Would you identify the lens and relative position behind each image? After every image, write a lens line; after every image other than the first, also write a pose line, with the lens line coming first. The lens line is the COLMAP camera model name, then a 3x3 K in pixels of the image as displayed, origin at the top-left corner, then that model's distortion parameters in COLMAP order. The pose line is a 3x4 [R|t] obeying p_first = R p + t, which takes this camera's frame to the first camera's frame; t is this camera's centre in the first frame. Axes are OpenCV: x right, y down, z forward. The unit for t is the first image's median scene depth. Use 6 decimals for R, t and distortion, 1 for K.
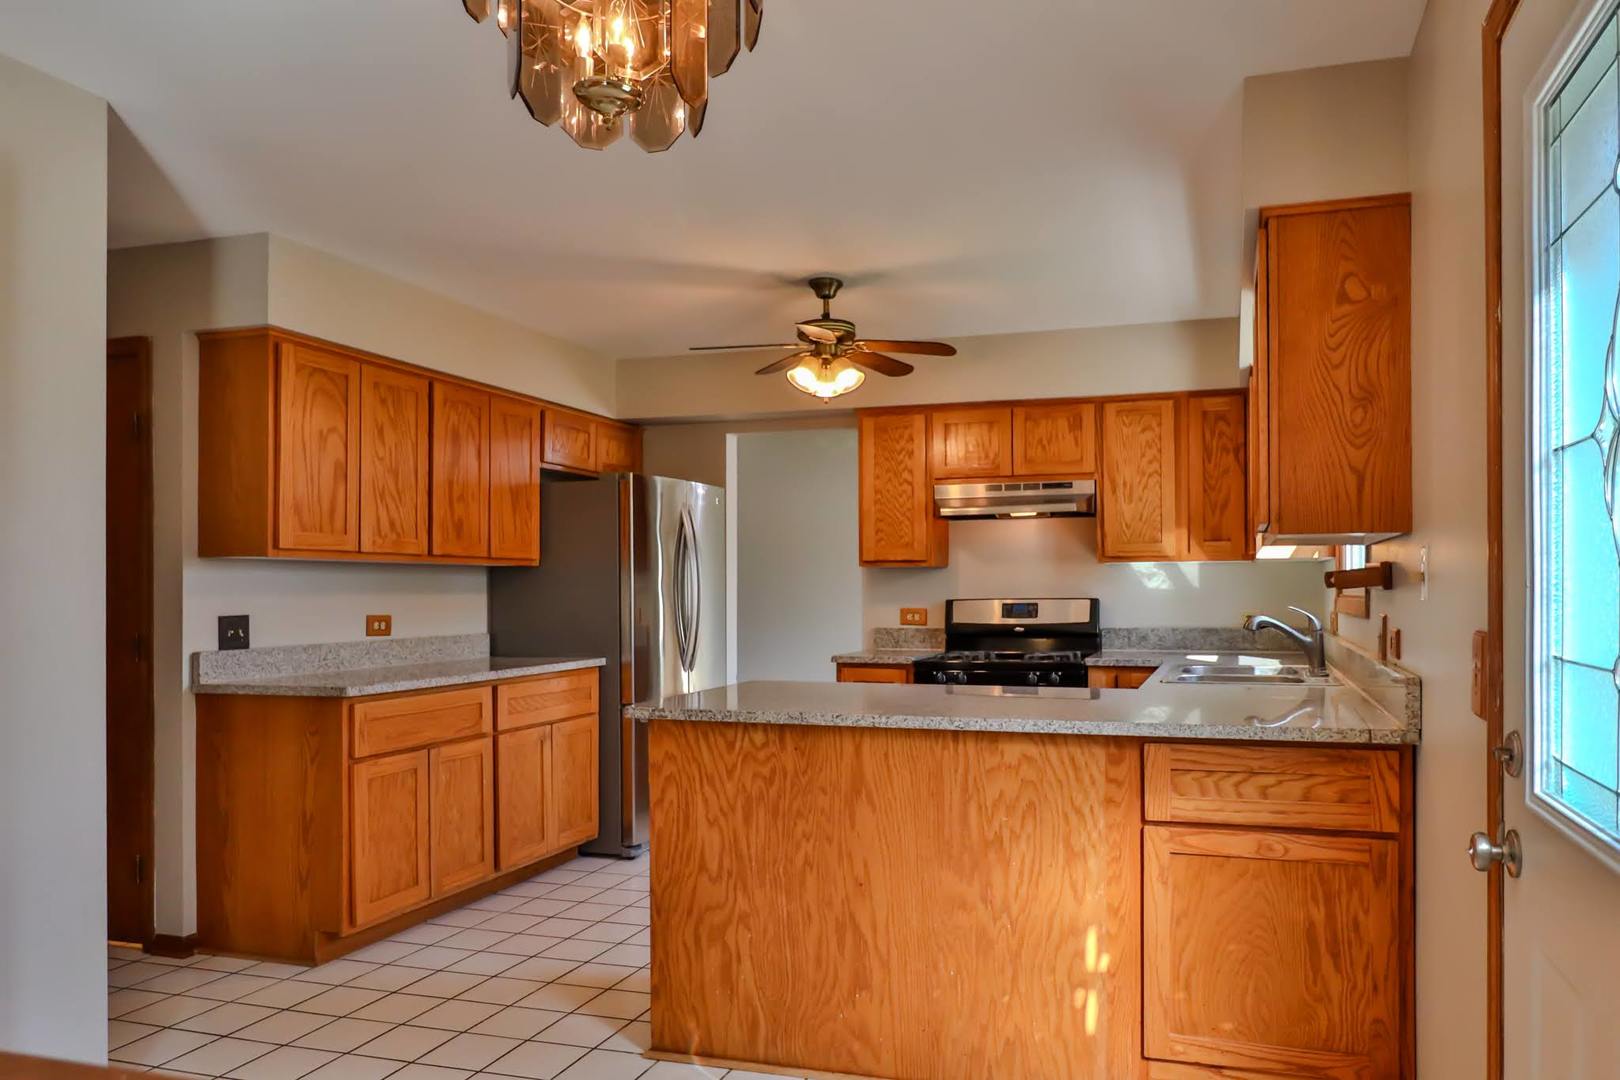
lens RADIAL K [[1127.1, 0, 887.1], [0, 1127.1, 585.9], [0, 0, 1]] dist [-0.000629, -0.000004]
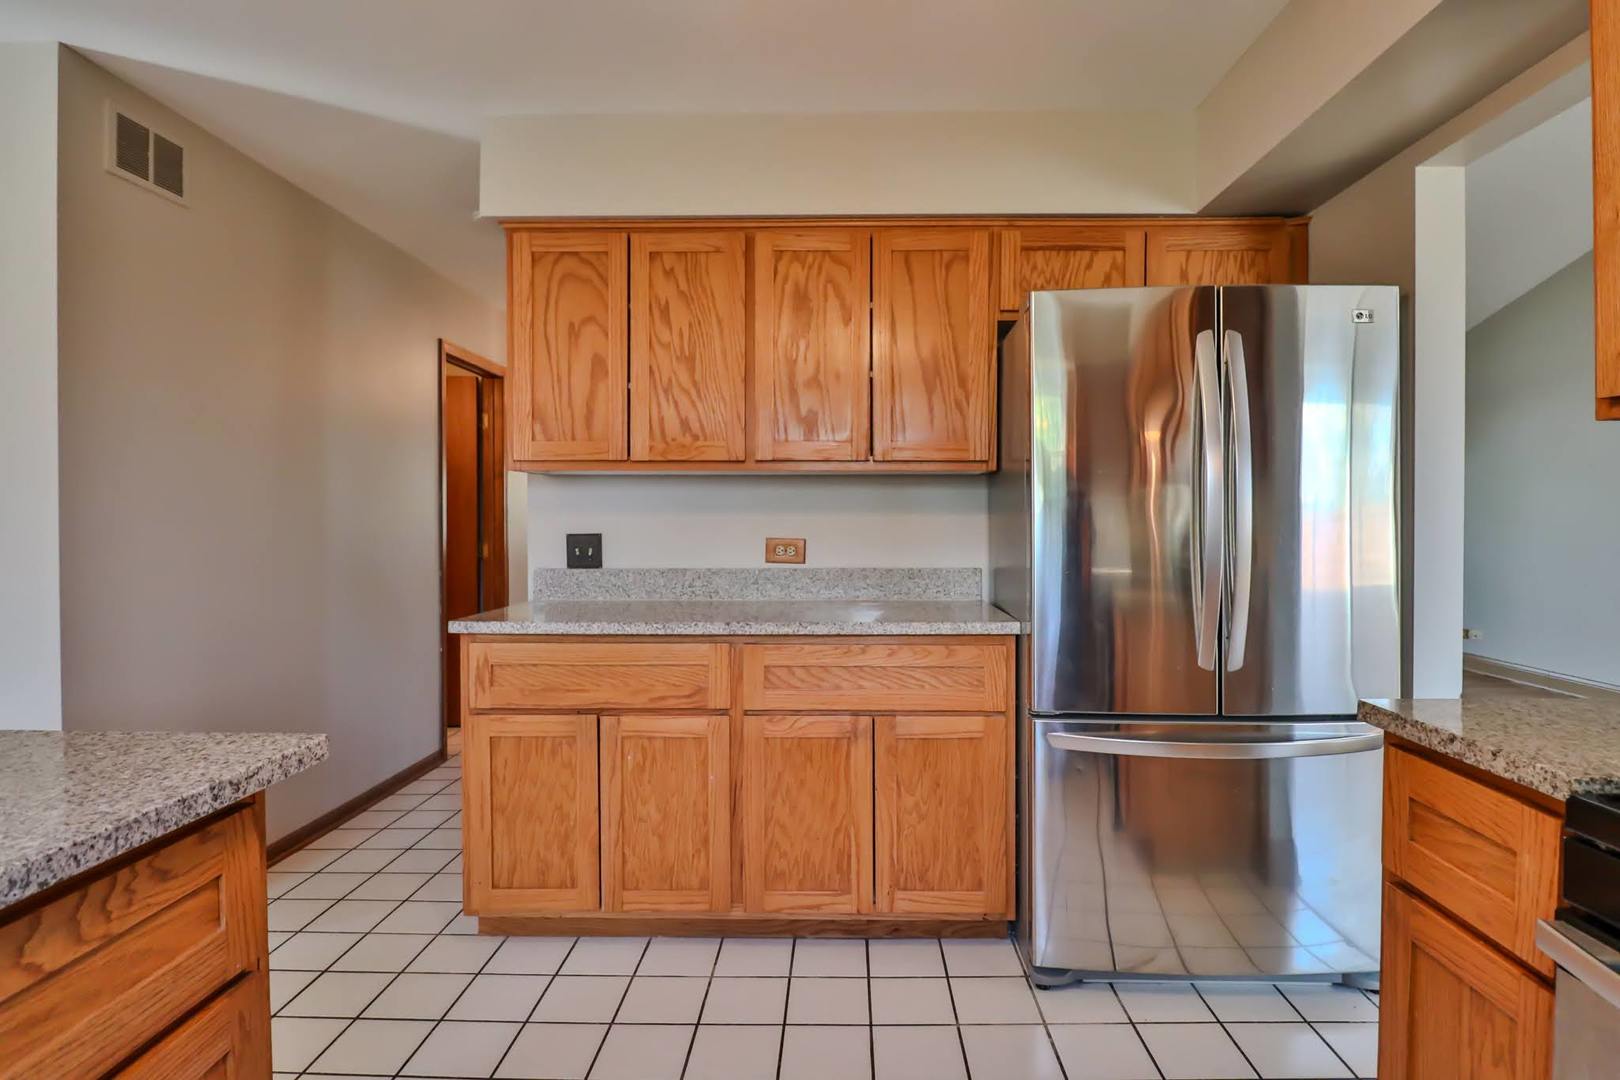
lens RADIAL K [[840.3, 0, 840.5], [0, 840.3, 528.2], [0, 0, 1]] dist [-0.000503, -0.014663]
pose [[0.282469, 0.013199, -0.959186, 0.142387], [0.000822, 0.999902, 0.014001, 0.009261], [0.959276, -0.004743, 0.282430, 0.797728]]
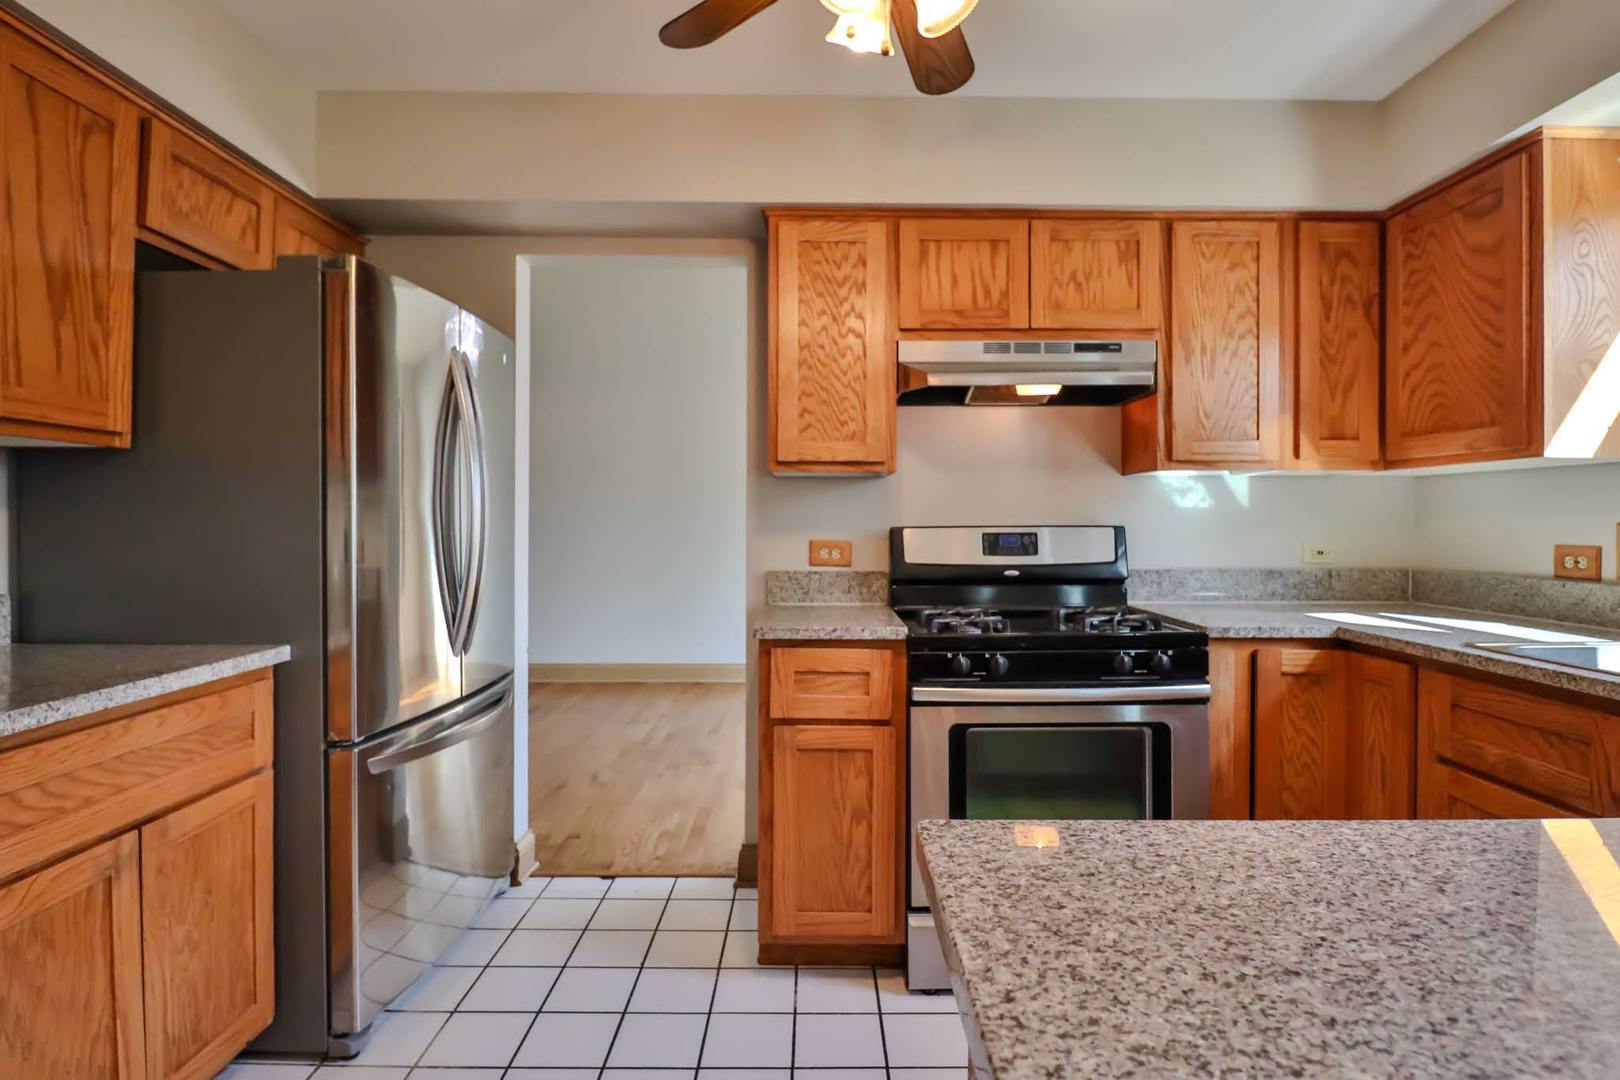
lens RADIAL K [[852.2, 0, 807.6], [0, 852.2, 525.5], [0, 0, 1]] dist [-0.002077, -0.011444]
pose [[0.954994, 0.005854, 0.296569, -0.150049], [-0.007085, 0.999970, 0.003079, 0.011147], [-0.296542, -0.005042, 0.955007, 0.601275]]
